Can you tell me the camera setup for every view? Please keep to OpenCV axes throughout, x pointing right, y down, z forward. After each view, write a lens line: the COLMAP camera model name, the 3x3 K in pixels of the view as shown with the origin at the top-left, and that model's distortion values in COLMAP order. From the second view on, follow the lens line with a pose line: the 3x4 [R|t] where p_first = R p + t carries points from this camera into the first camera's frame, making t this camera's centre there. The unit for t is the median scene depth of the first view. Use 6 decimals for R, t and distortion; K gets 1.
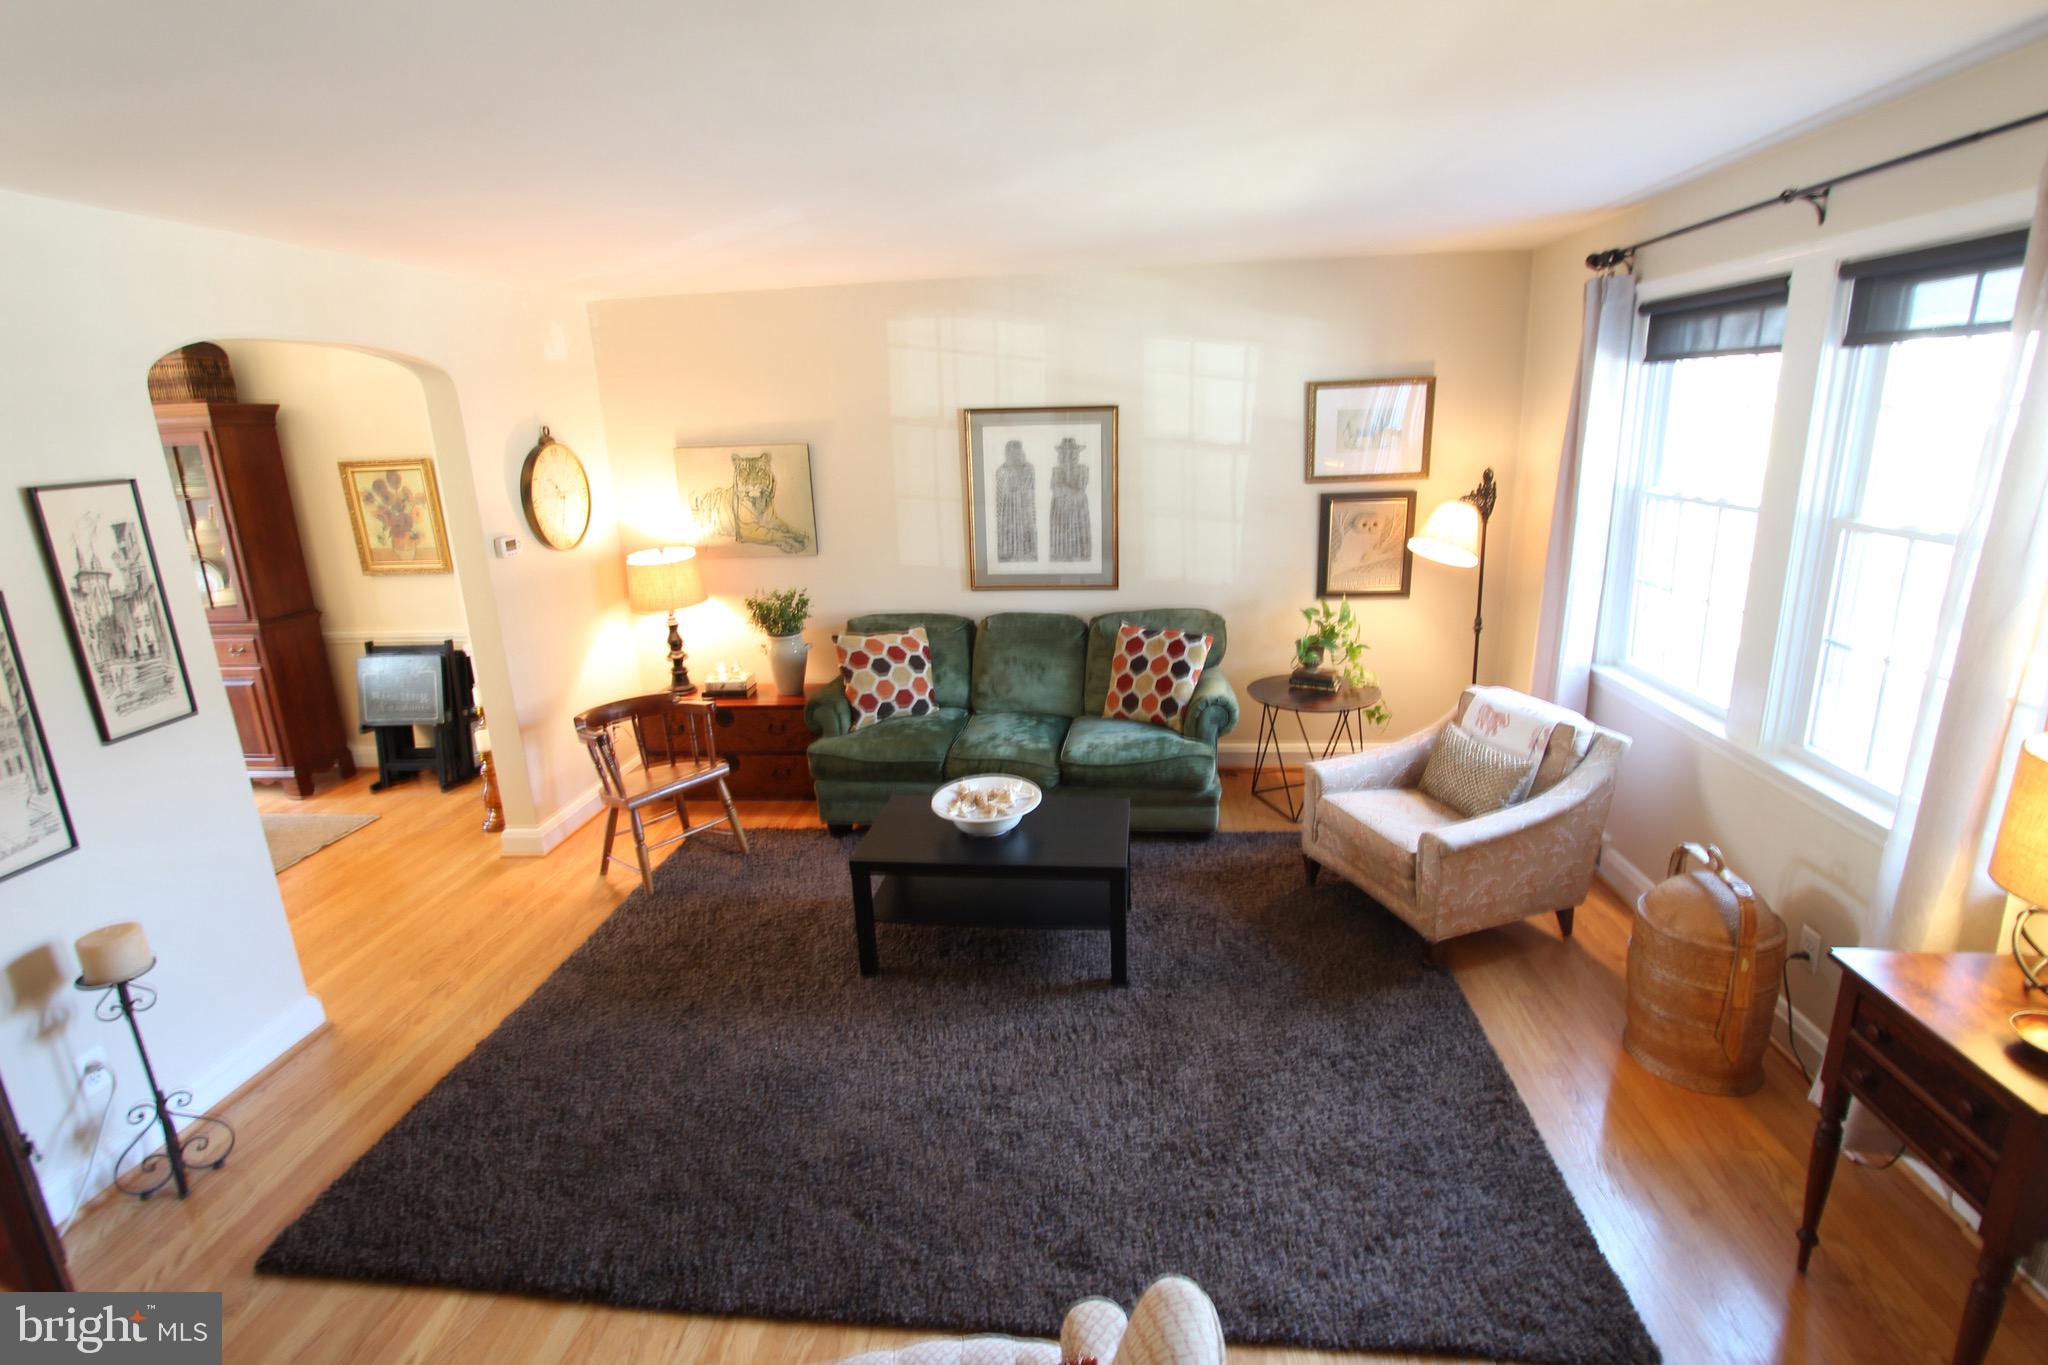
lens RADIAL K [[949.3, 0, 1023.6], [0, 949.3, 668.3], [0, 0, 1]] dist [-0.015337, 0.001587]
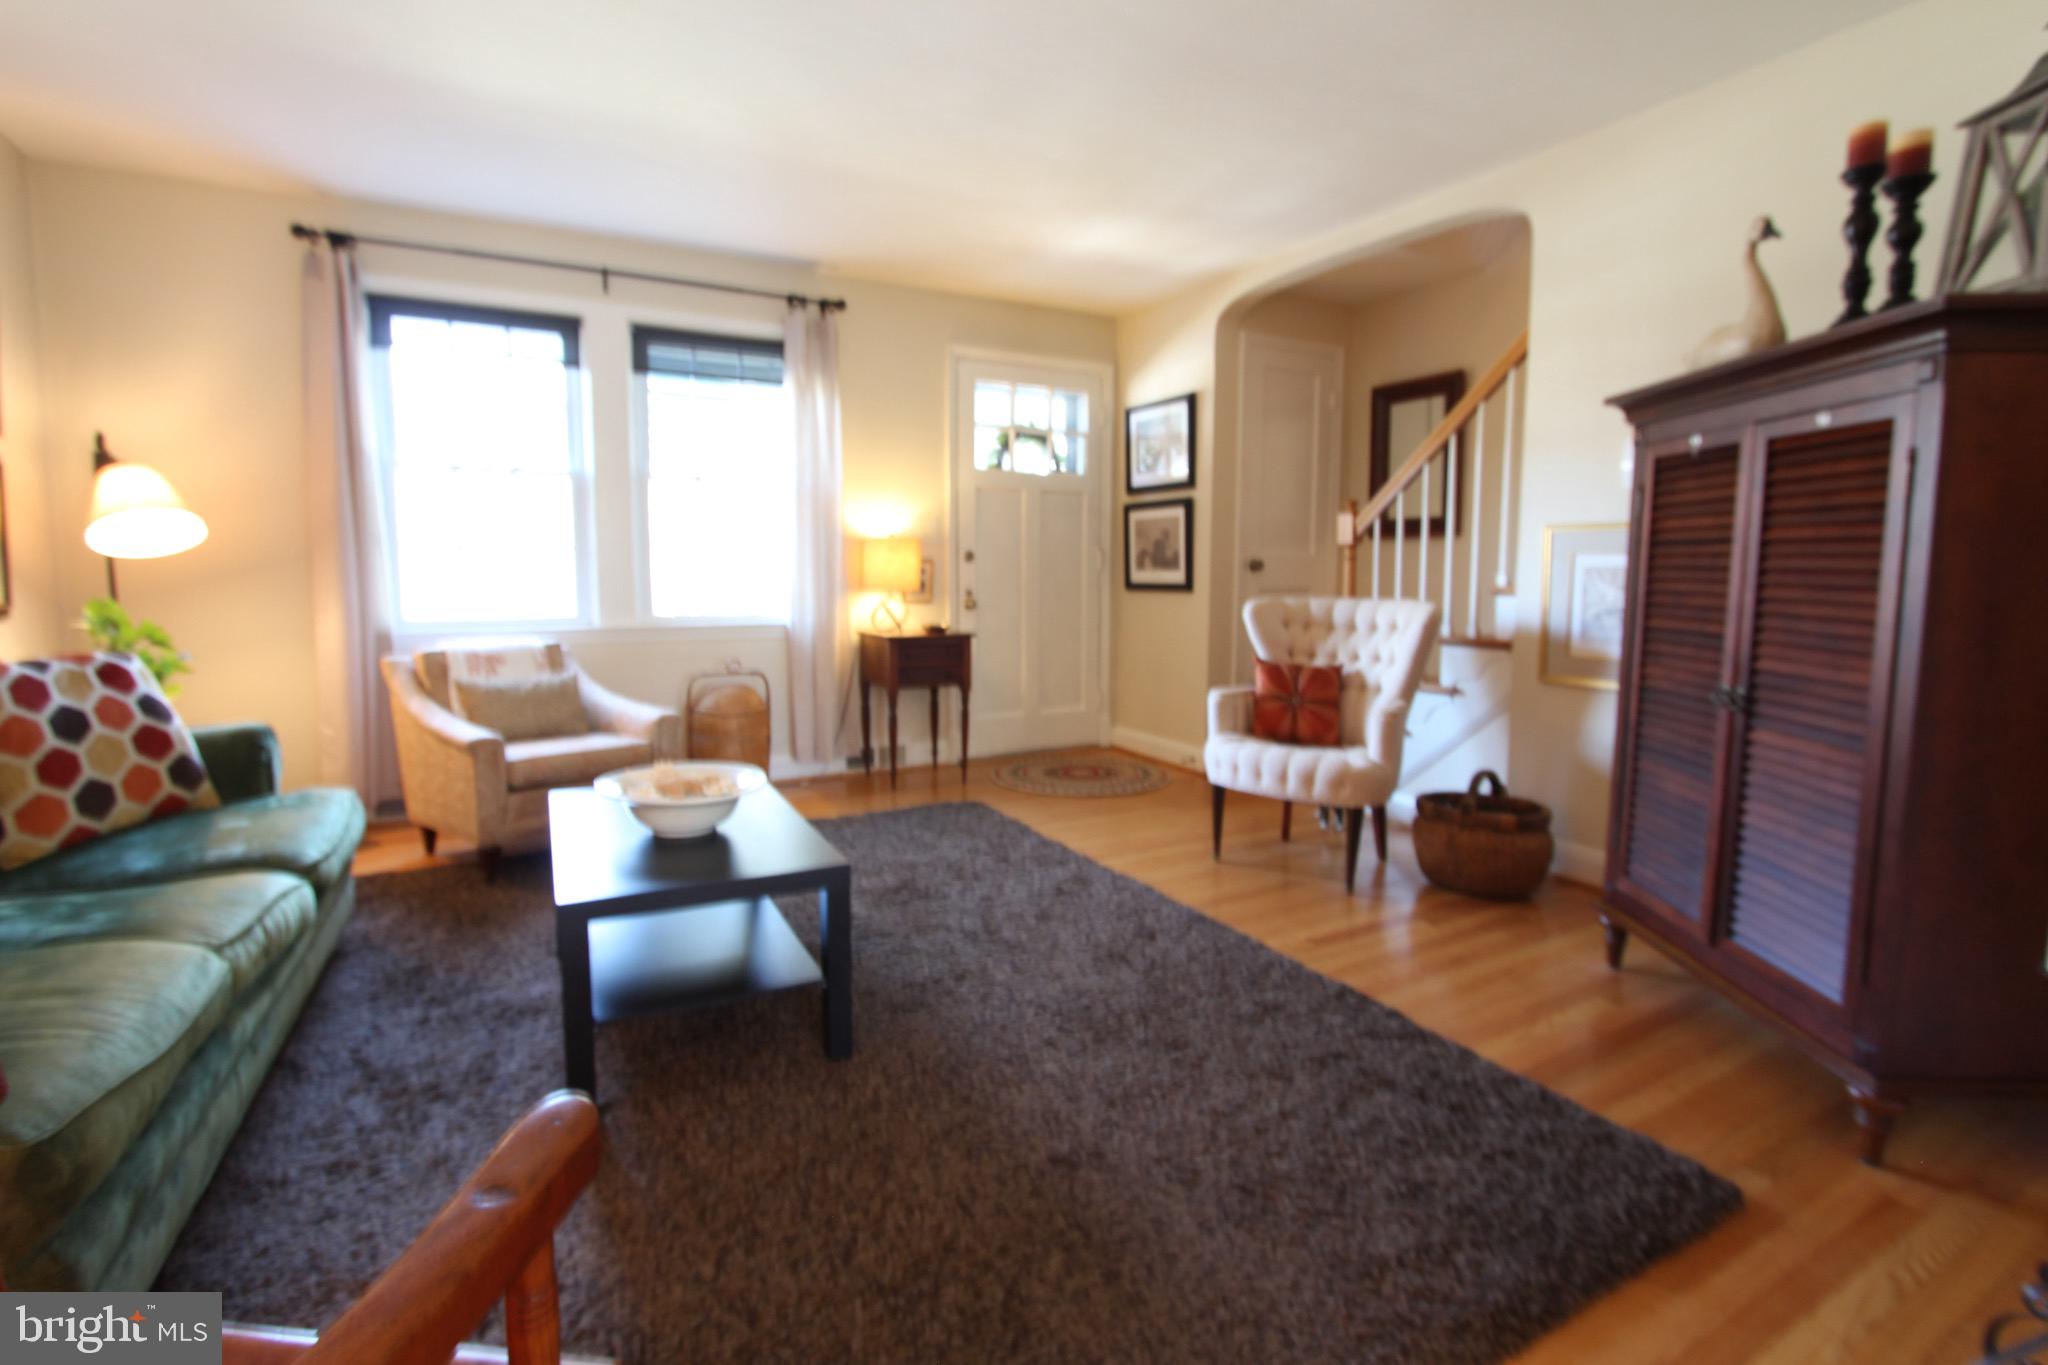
lens RADIAL K [[939.2, 0, 1023.0], [0, 939.2, 657.4], [0, 0, 1]] dist [-0.003540, 0.000081]
pose [[-0.562164, -0.043687, 0.825871, -0.517028], [0.228803, 0.951411, 0.206073, -0.022312], [-0.794746, 0.304808, -0.524853, 0.807953]]
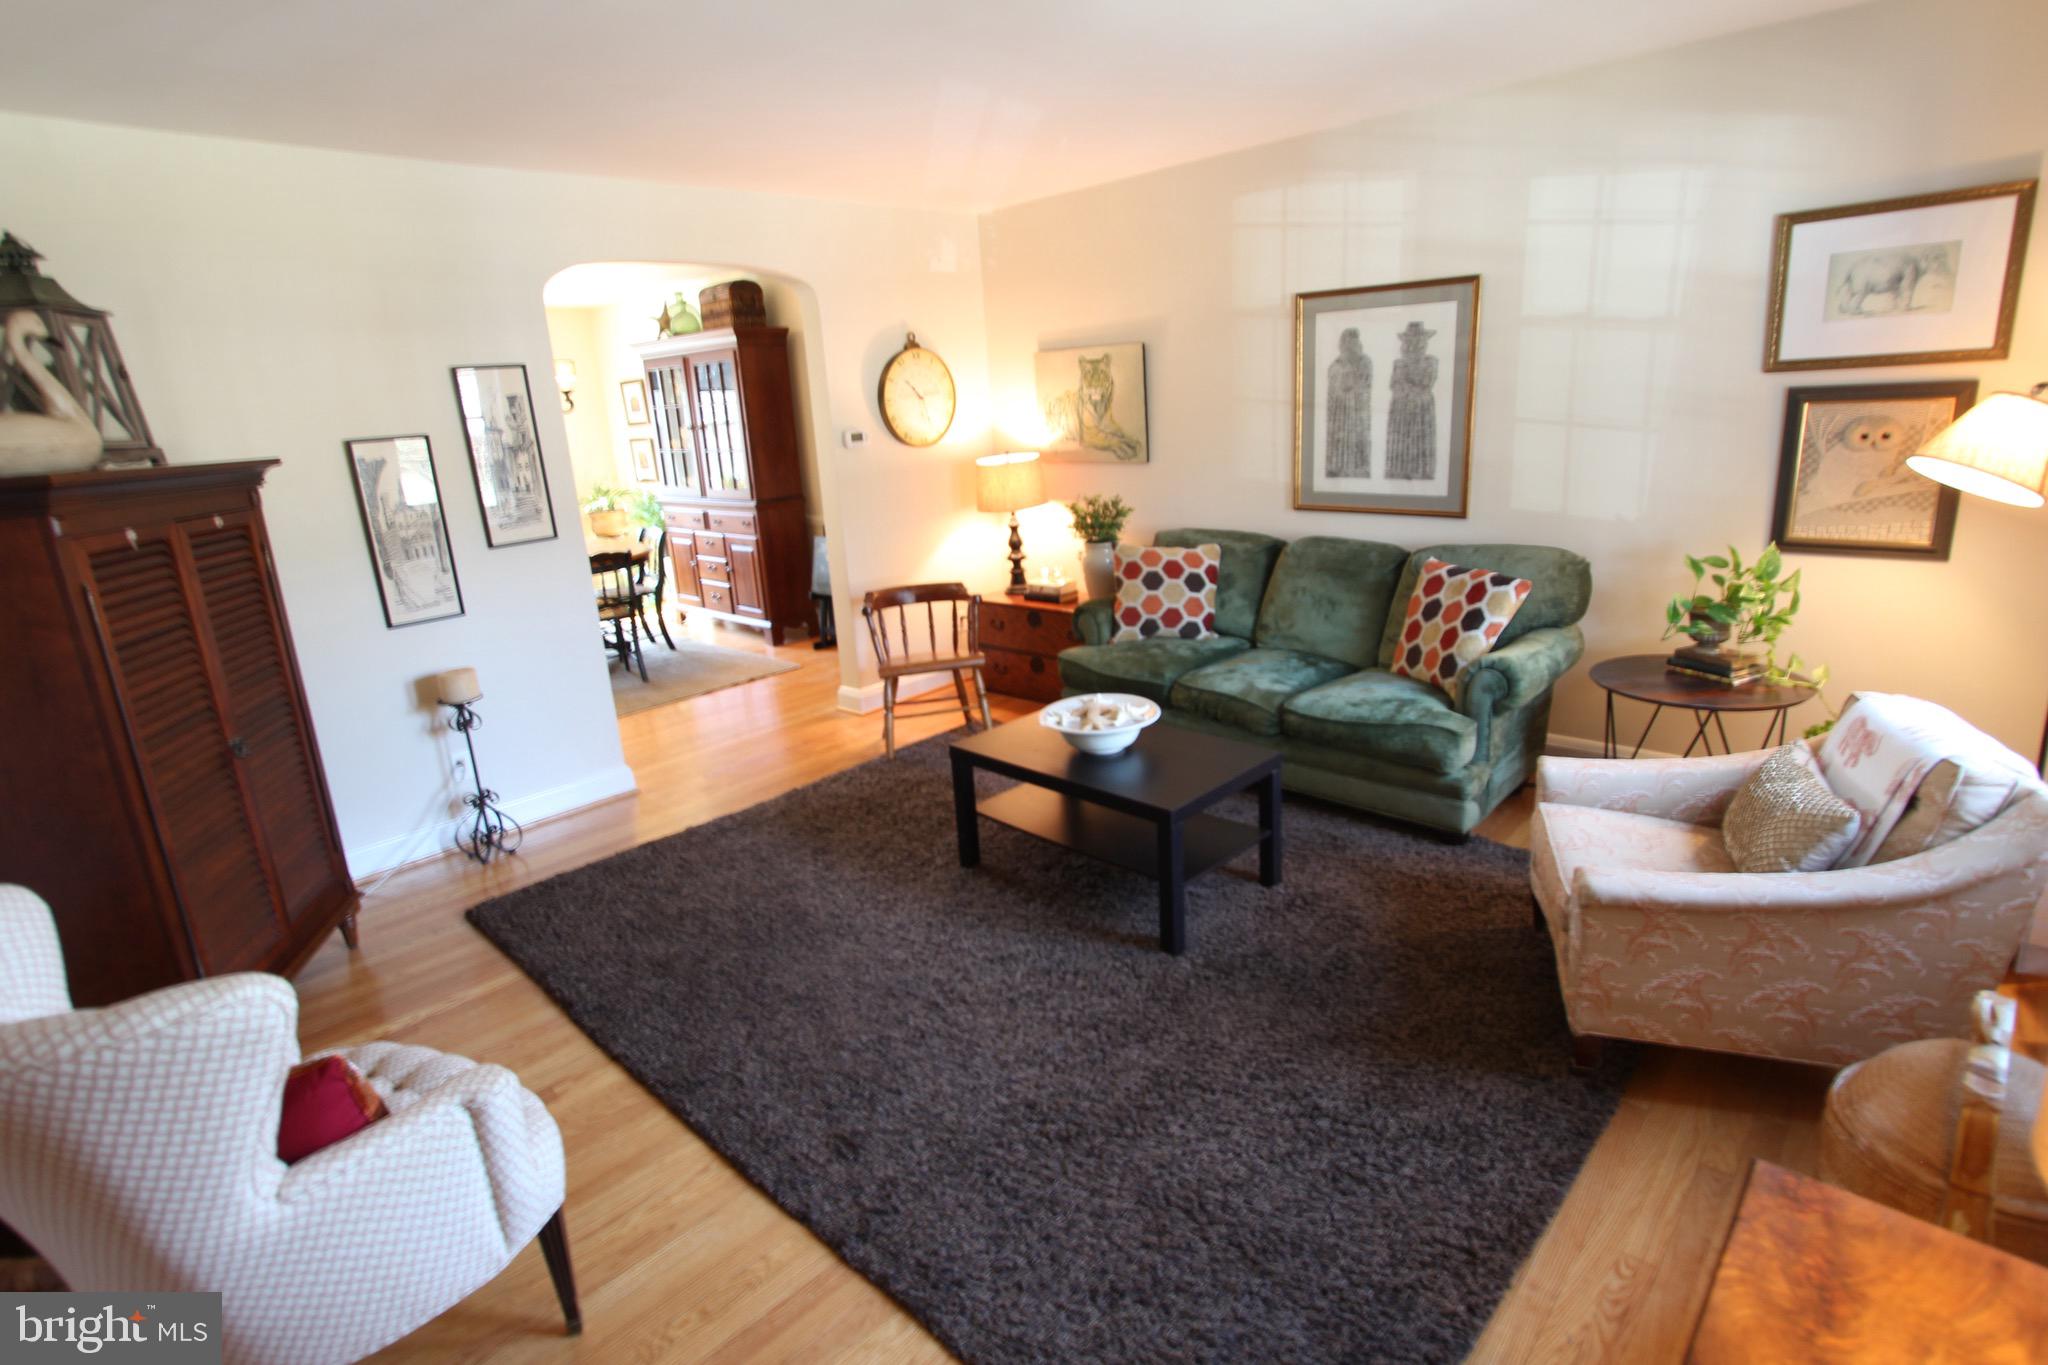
lens RADIAL K [[1017.1, 0, 1027.6], [0, 1017.1, 663.9], [0, 0, 1]] dist [-0.011769, 0.002099]
pose [[0.791229, 0.147112, -0.593561, 0.341114], [-0.126727, 0.989007, 0.076192, 0.017497], [0.598245, 0.014935, 0.801174, 0.128018]]
